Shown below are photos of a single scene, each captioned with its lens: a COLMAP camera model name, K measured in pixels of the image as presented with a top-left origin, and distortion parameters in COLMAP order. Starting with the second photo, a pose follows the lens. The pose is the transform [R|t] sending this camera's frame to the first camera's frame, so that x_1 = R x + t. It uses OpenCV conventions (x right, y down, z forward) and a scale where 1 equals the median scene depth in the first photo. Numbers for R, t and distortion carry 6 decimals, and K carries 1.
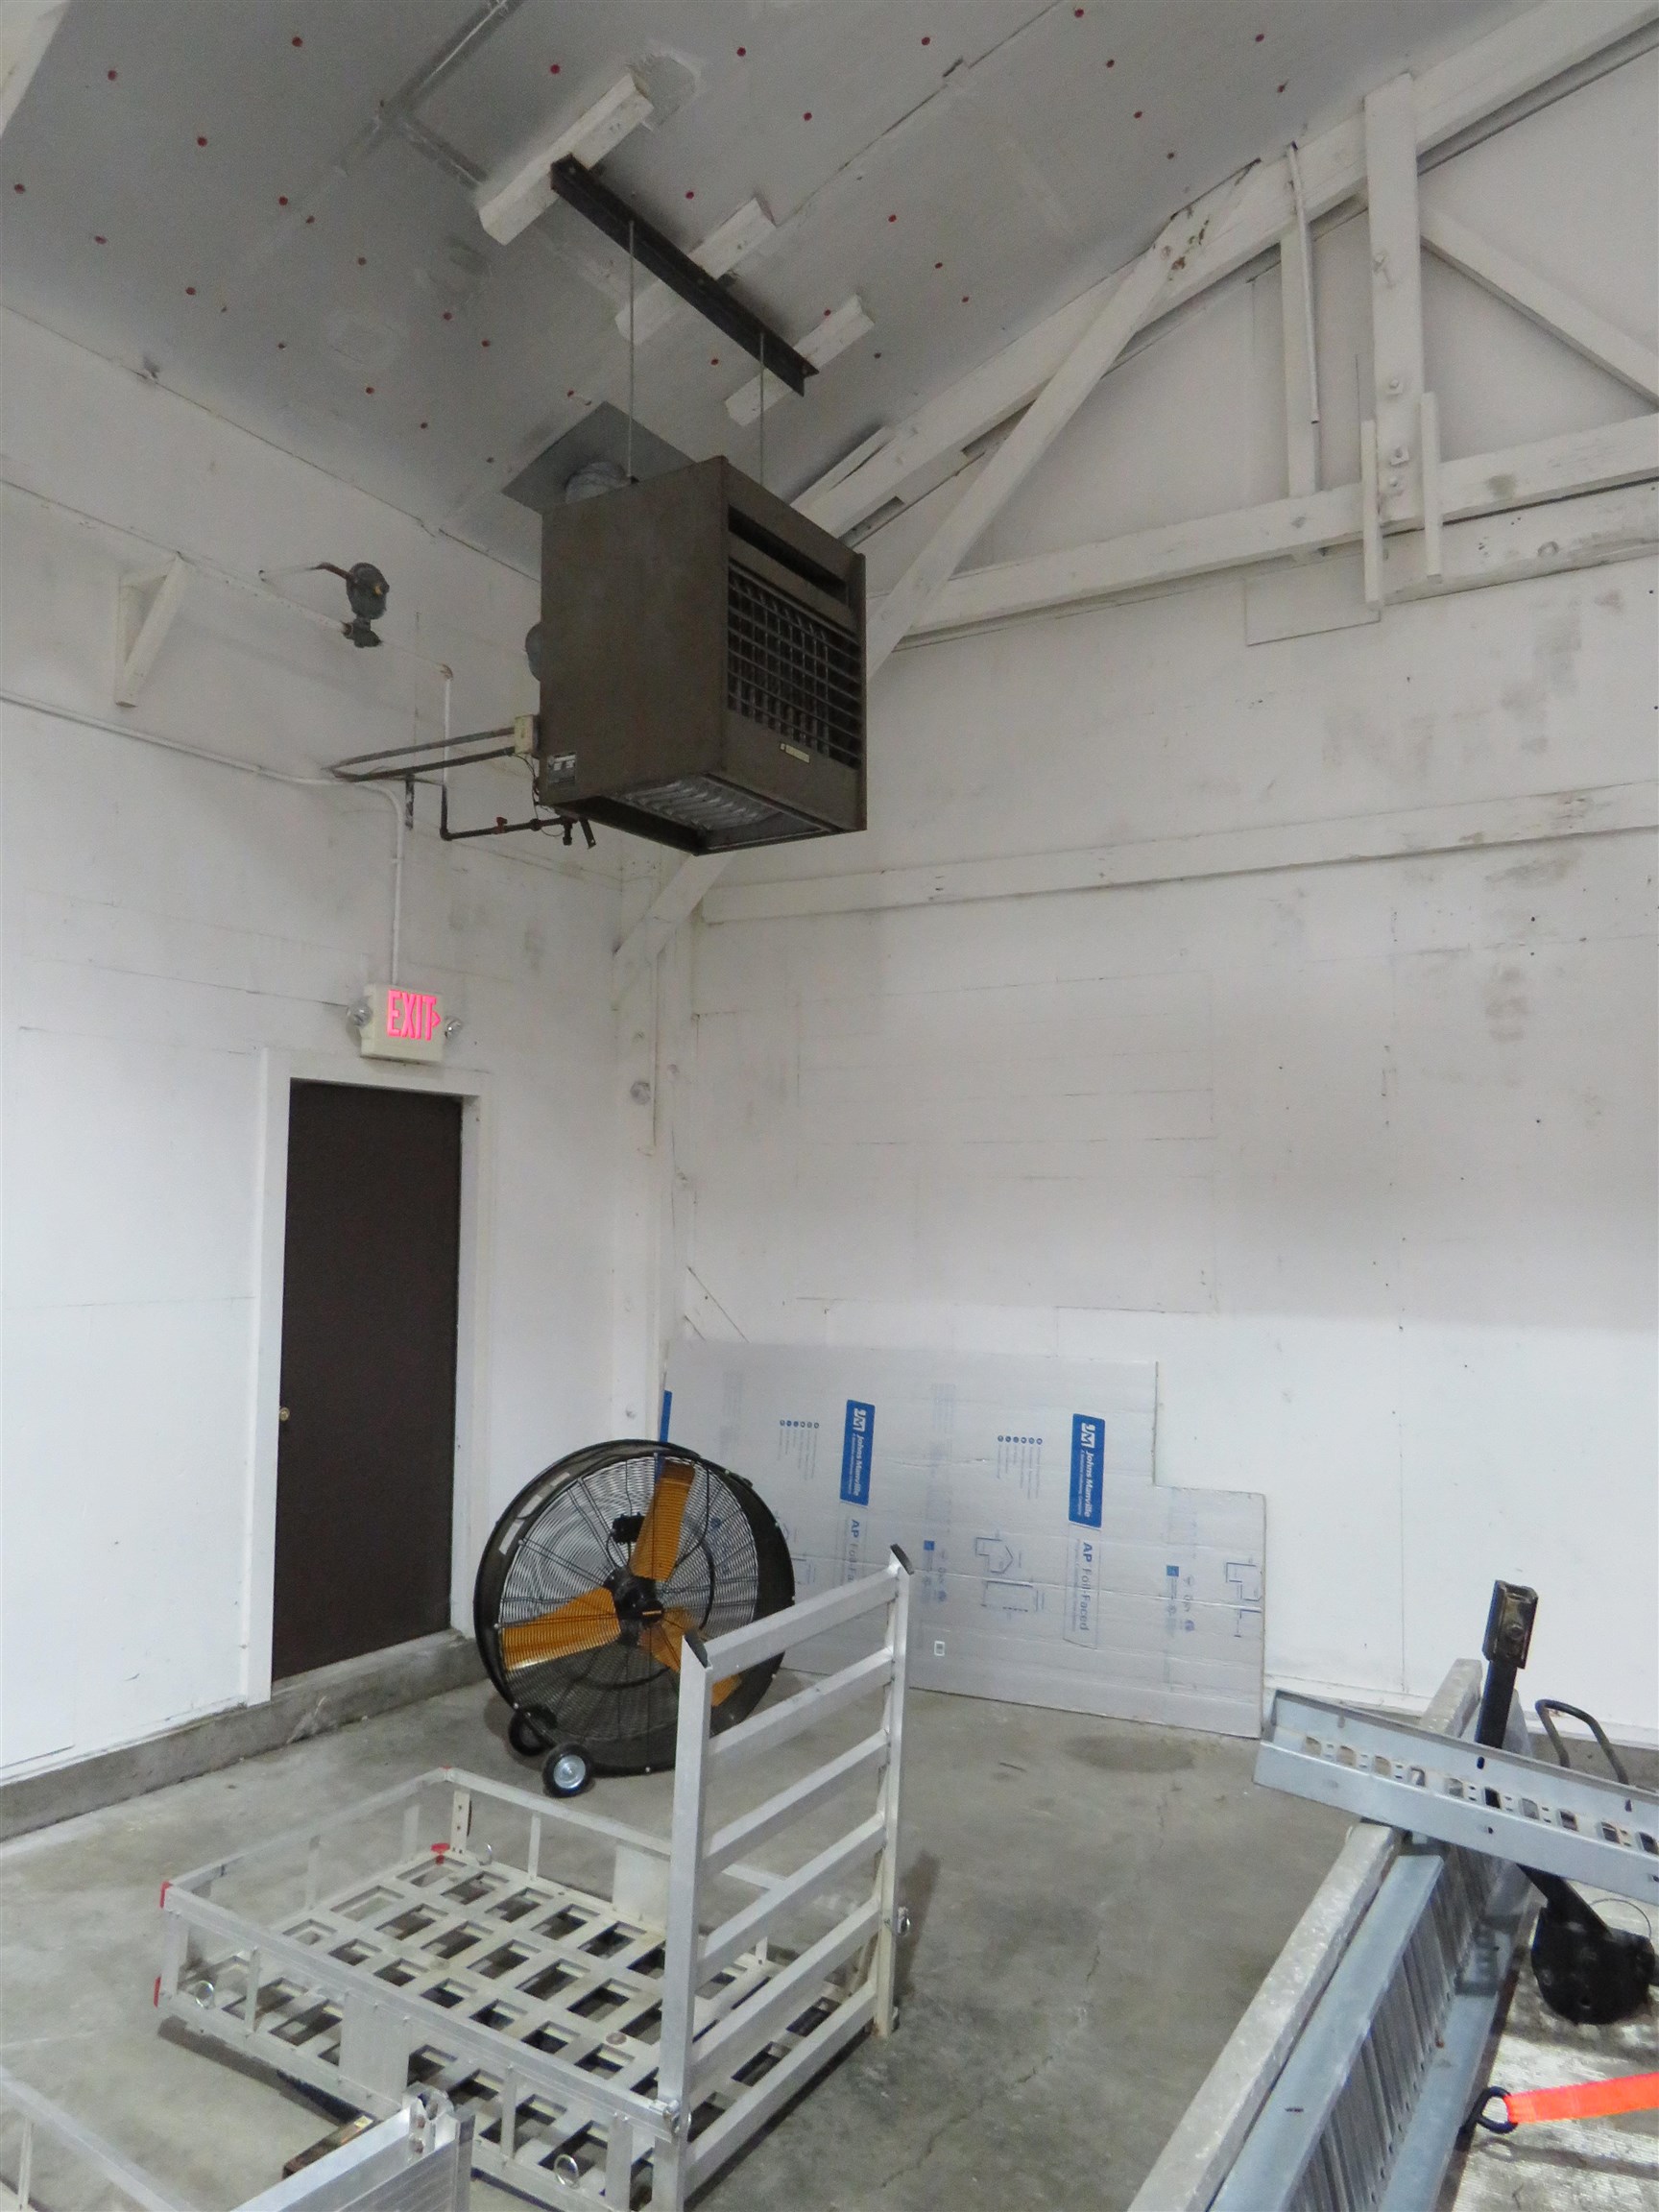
lens RADIAL K [[1564.4, 0, 830.6], [0, 1564.4, 1105.9], [0, 0, 1]] dist [-0.007453, 0.003906]
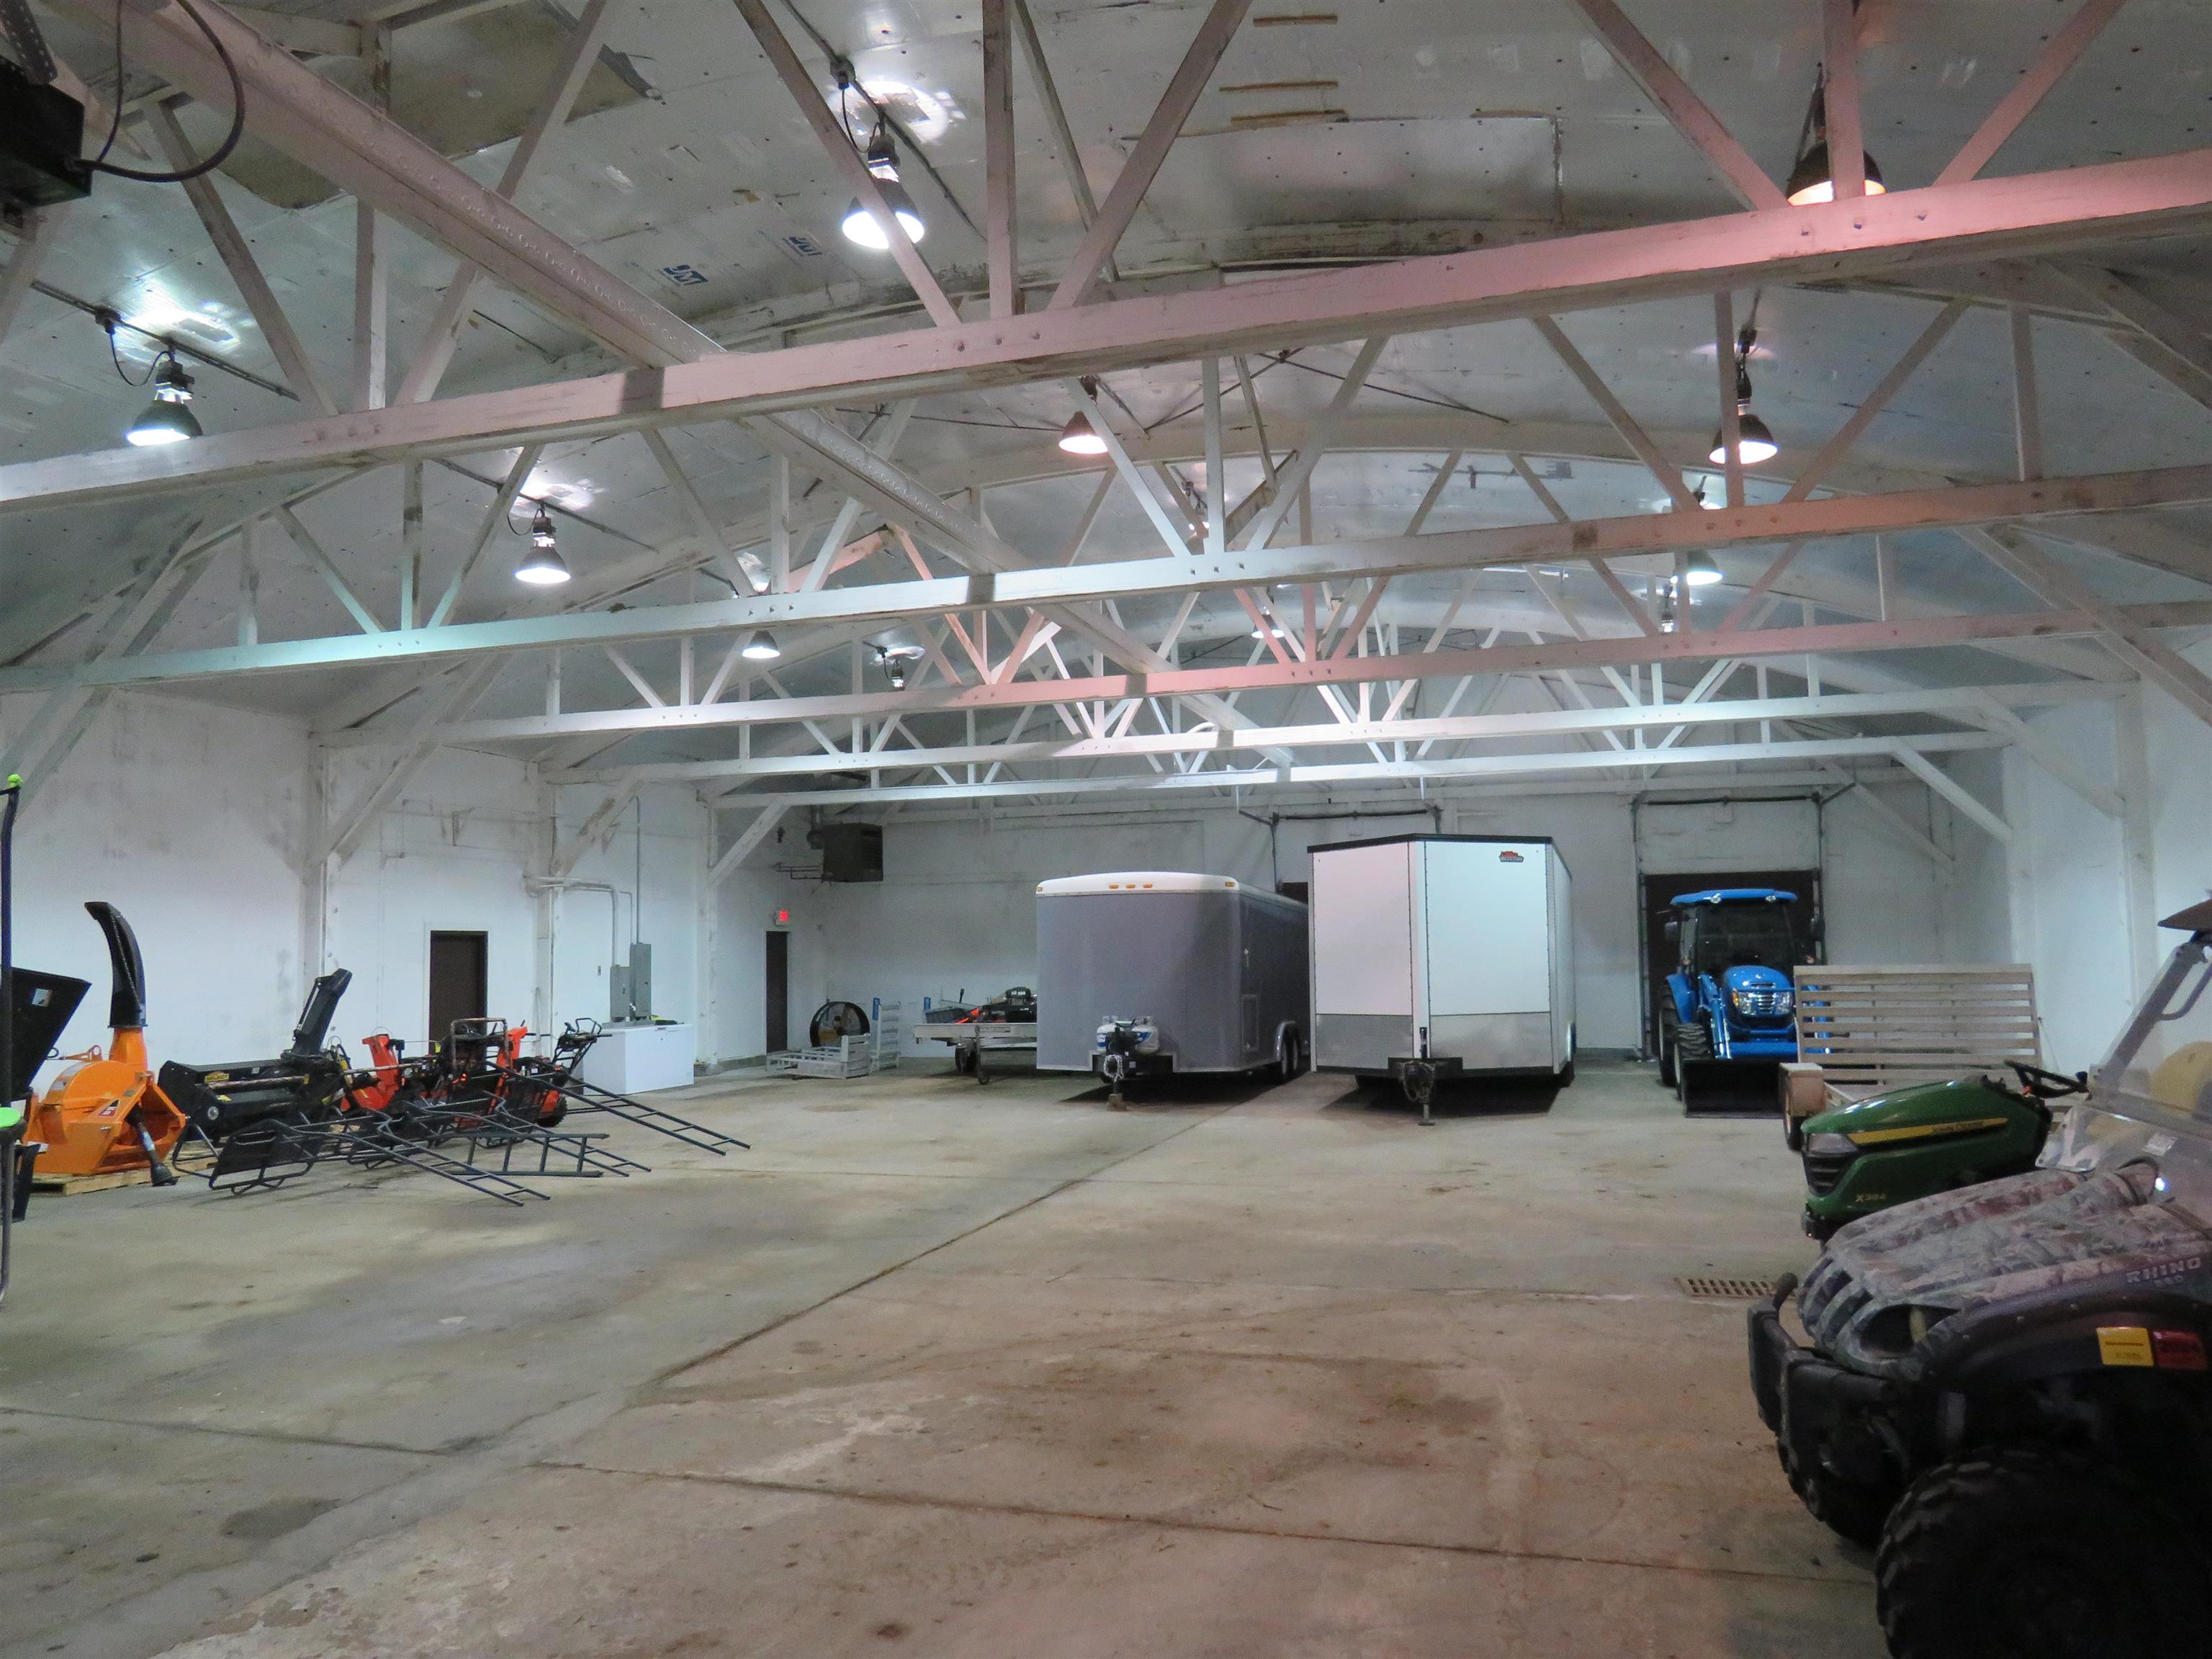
lens RADIAL K [[1564.4, 0, 1105.7], [0, 1564.4, 832.5], [0, 0, 1]] dist [-0.007453, 0.003906]
pose [[0.952248, -0.002606, 0.305315, -0.840490], [-0.000569, 0.999947, 0.010311, -0.384612], [-0.305326, -0.009992, 0.952195, -4.055750]]
